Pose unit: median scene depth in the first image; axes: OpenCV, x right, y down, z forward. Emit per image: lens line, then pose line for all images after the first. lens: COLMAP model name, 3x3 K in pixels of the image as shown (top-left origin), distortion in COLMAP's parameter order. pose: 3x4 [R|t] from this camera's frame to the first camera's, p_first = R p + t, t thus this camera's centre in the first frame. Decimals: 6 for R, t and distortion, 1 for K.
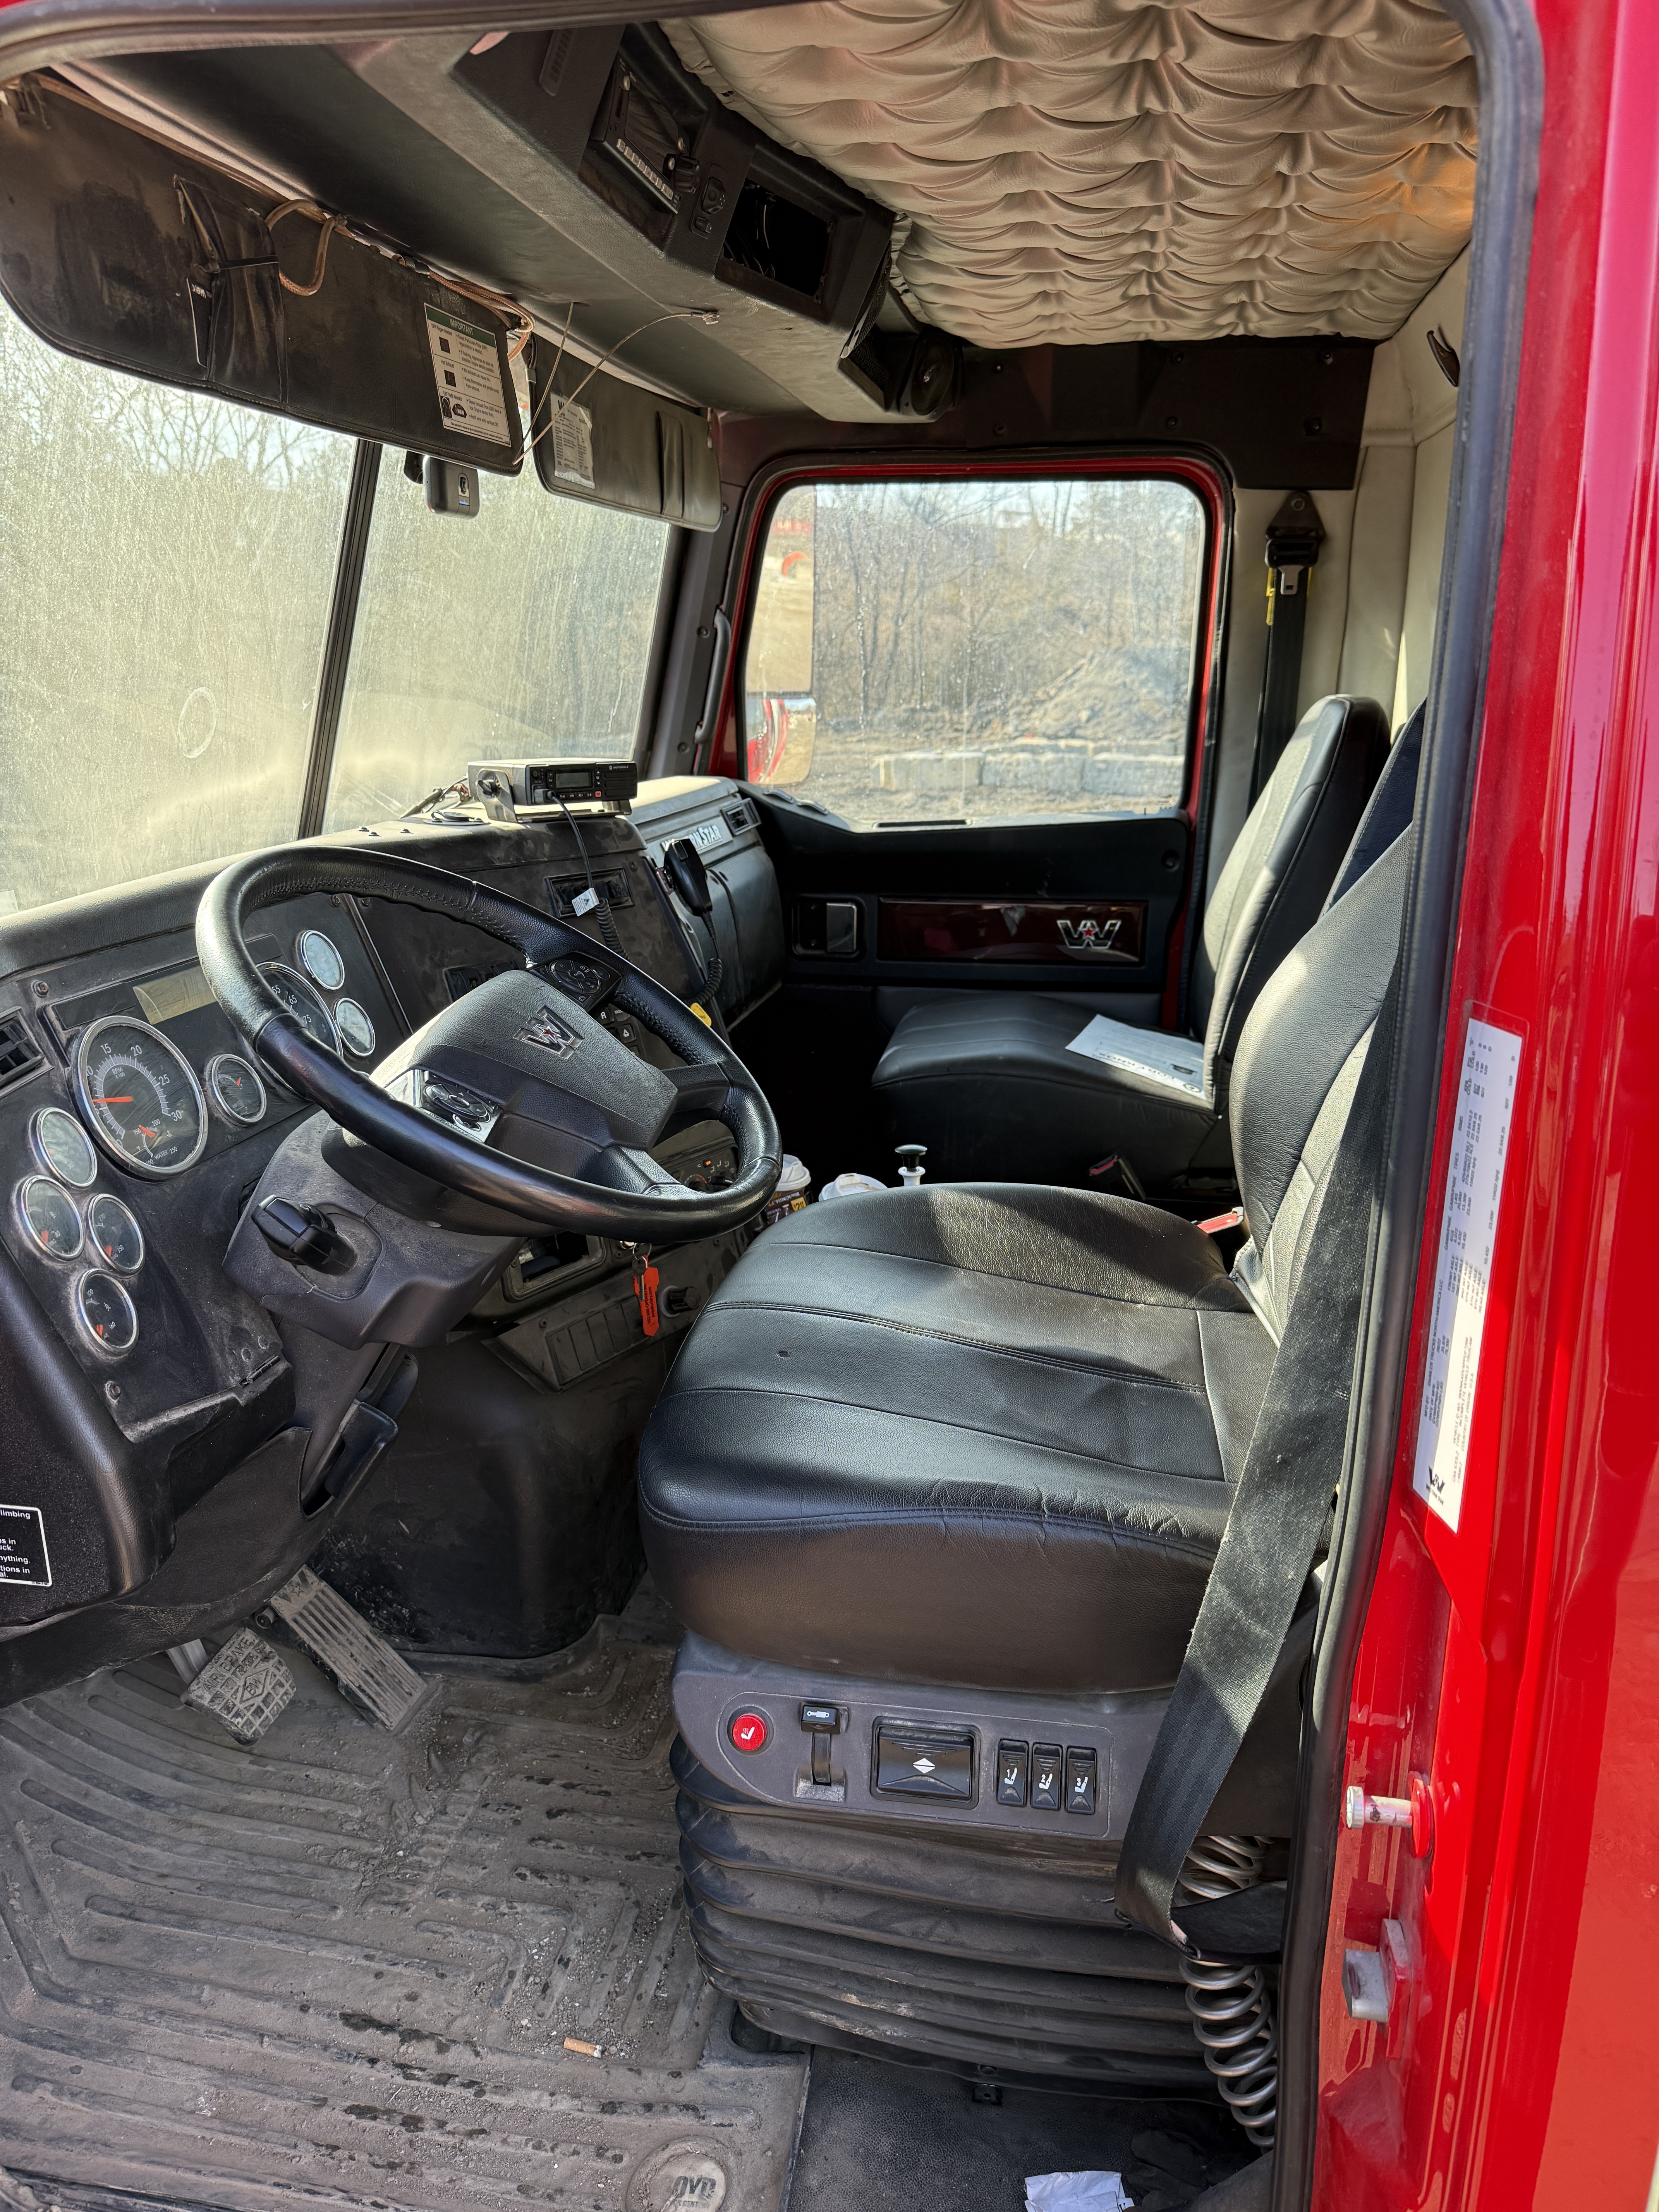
lens RADIAL K [[1563.7, 0, 829.5], [0, 1563.7, 1106.0], [0, 0, 1]] dist [0.059044, -0.096197]
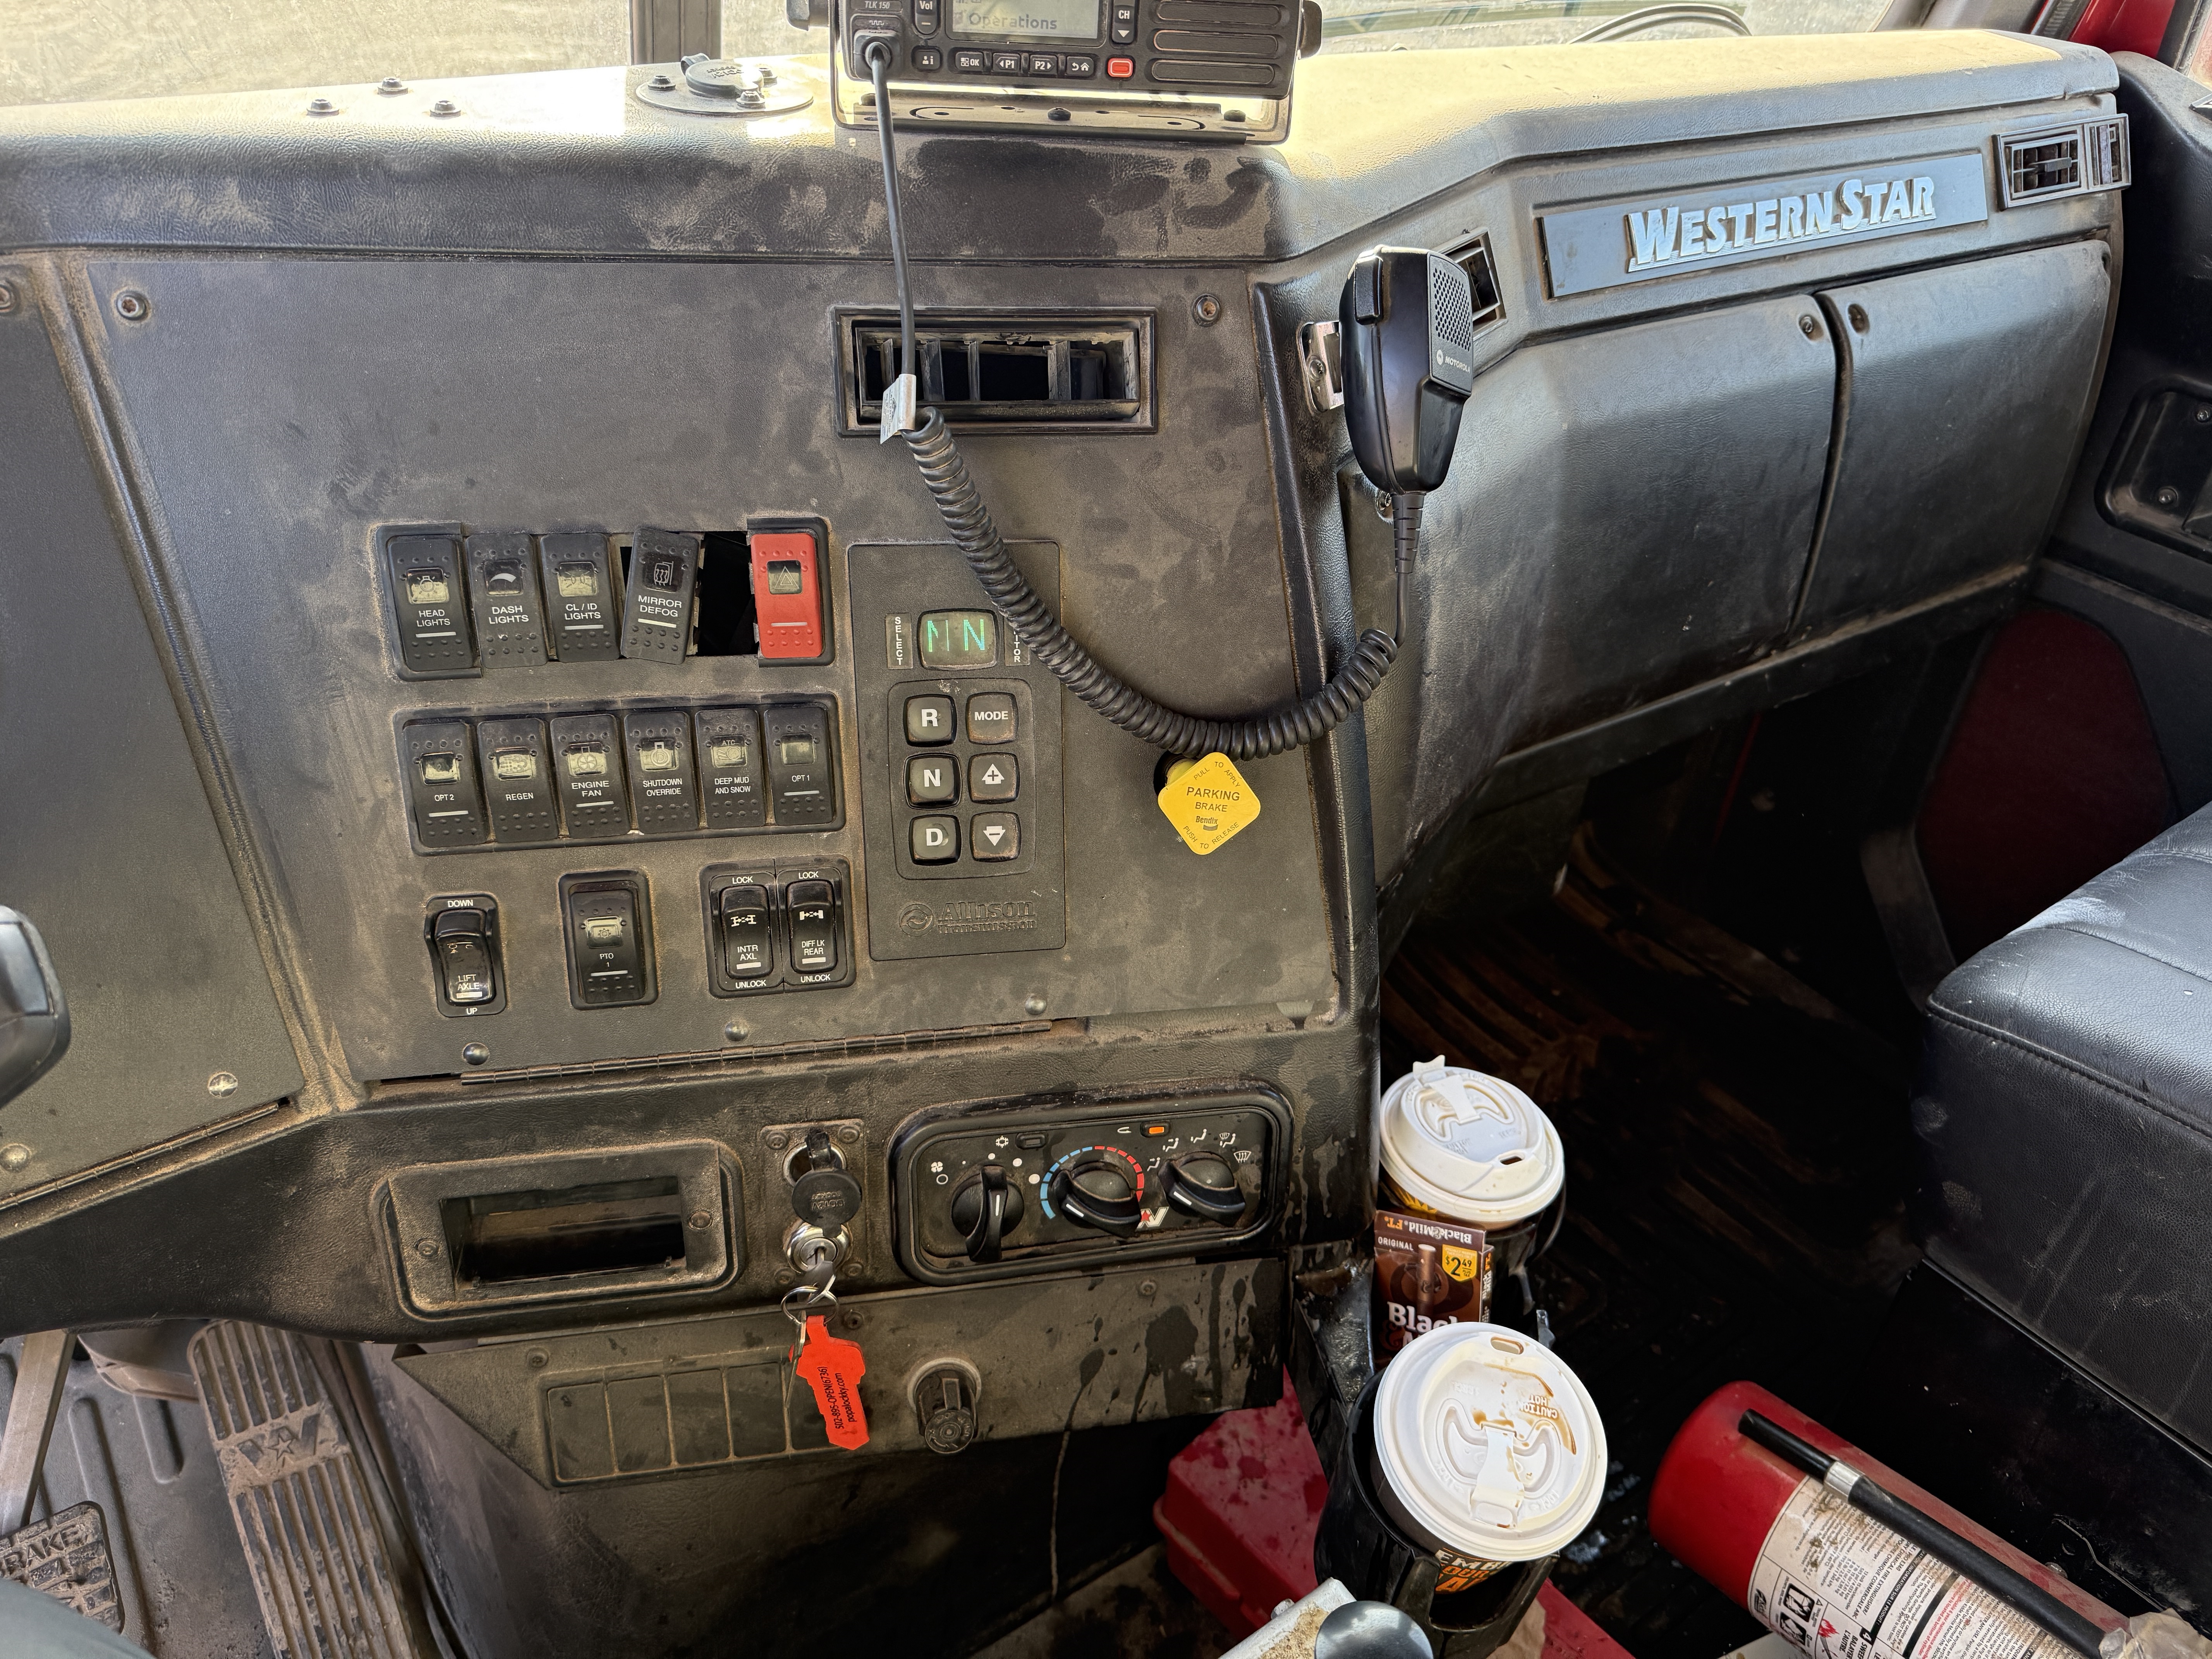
lens RADIAL K [[1563.7, 0, 1106.0], [0, 1563.7, 829.5], [0, 0, 1]] dist [0.059044, -0.096197]
pose [[0.700413, 0.434455, -0.566278, 0.102303], [-0.236646, 0.889877, 0.390022, -0.182300], [0.673365, -0.139169, 0.726093, 0.729599]]
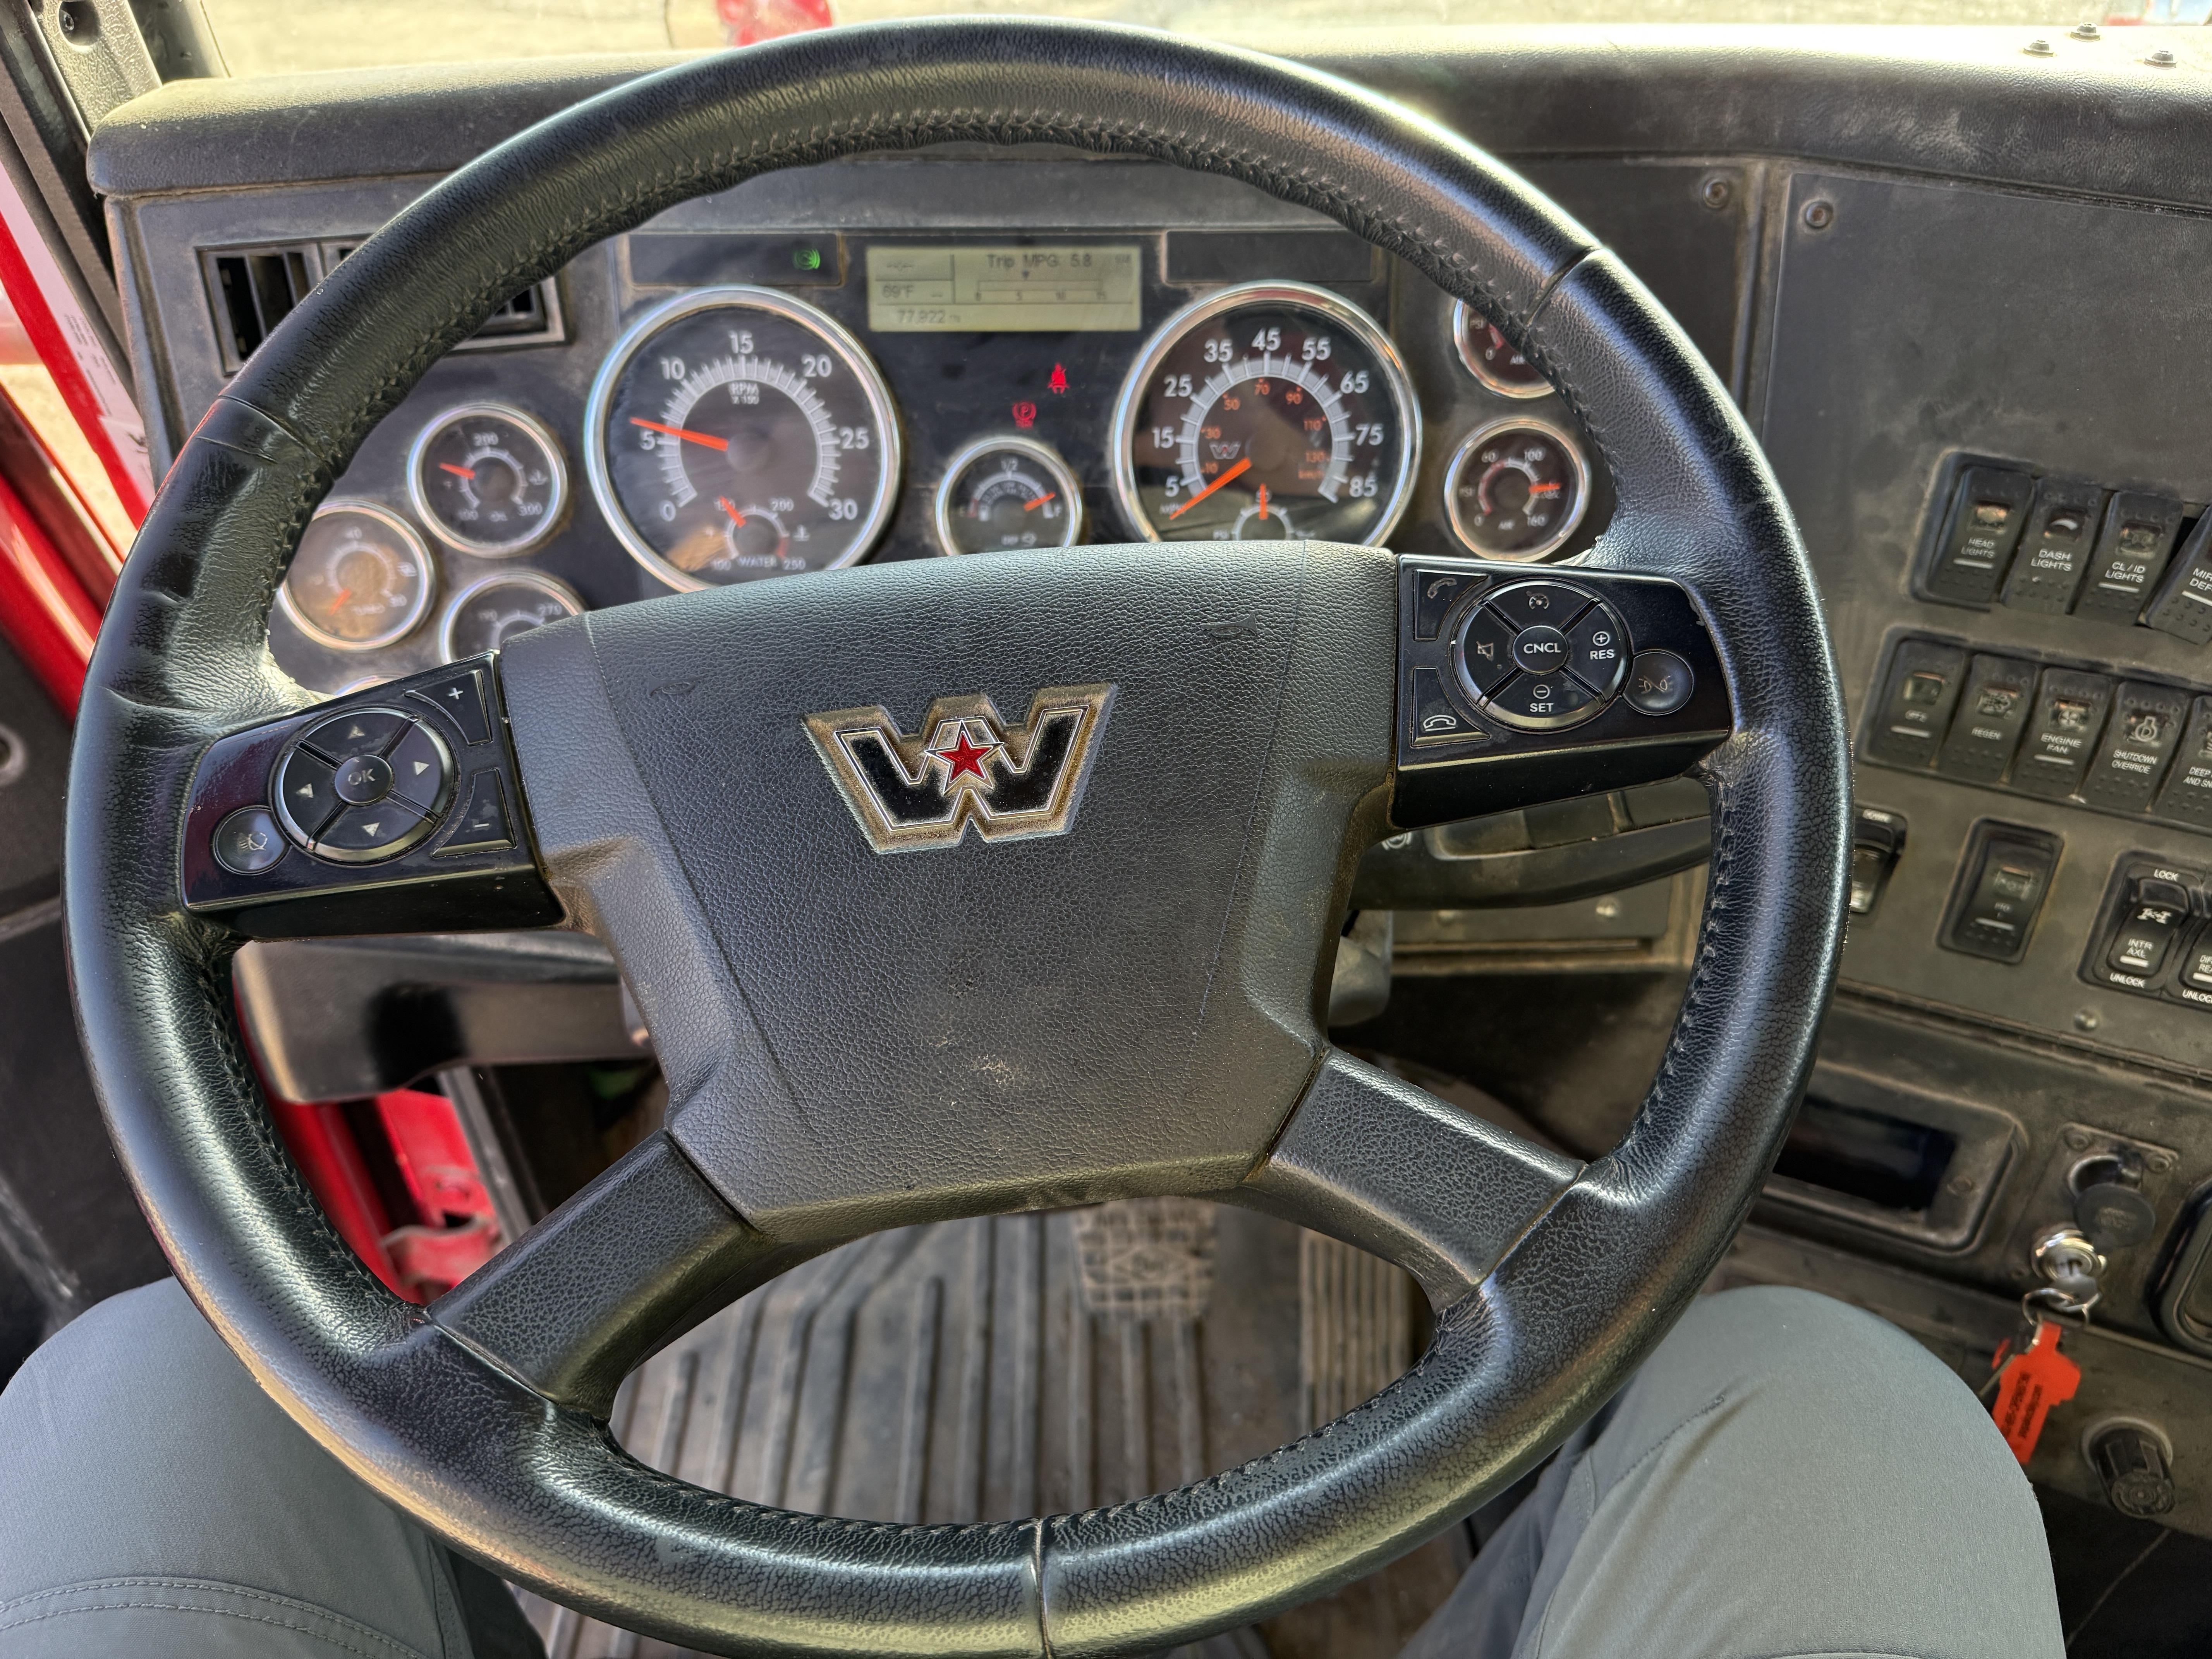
lens RADIAL K [[1597.3, 0, 1106.0], [0, 1597.3, 829.5], [0, 0, 1]] dist [0.001699, -0.004213]
pose [[0.210239, 0.592363, -0.777757, 0.065985], [-0.270921, 0.799681, 0.535828, -0.147174], [0.939362, 0.098059, 0.328608, 0.600967]]
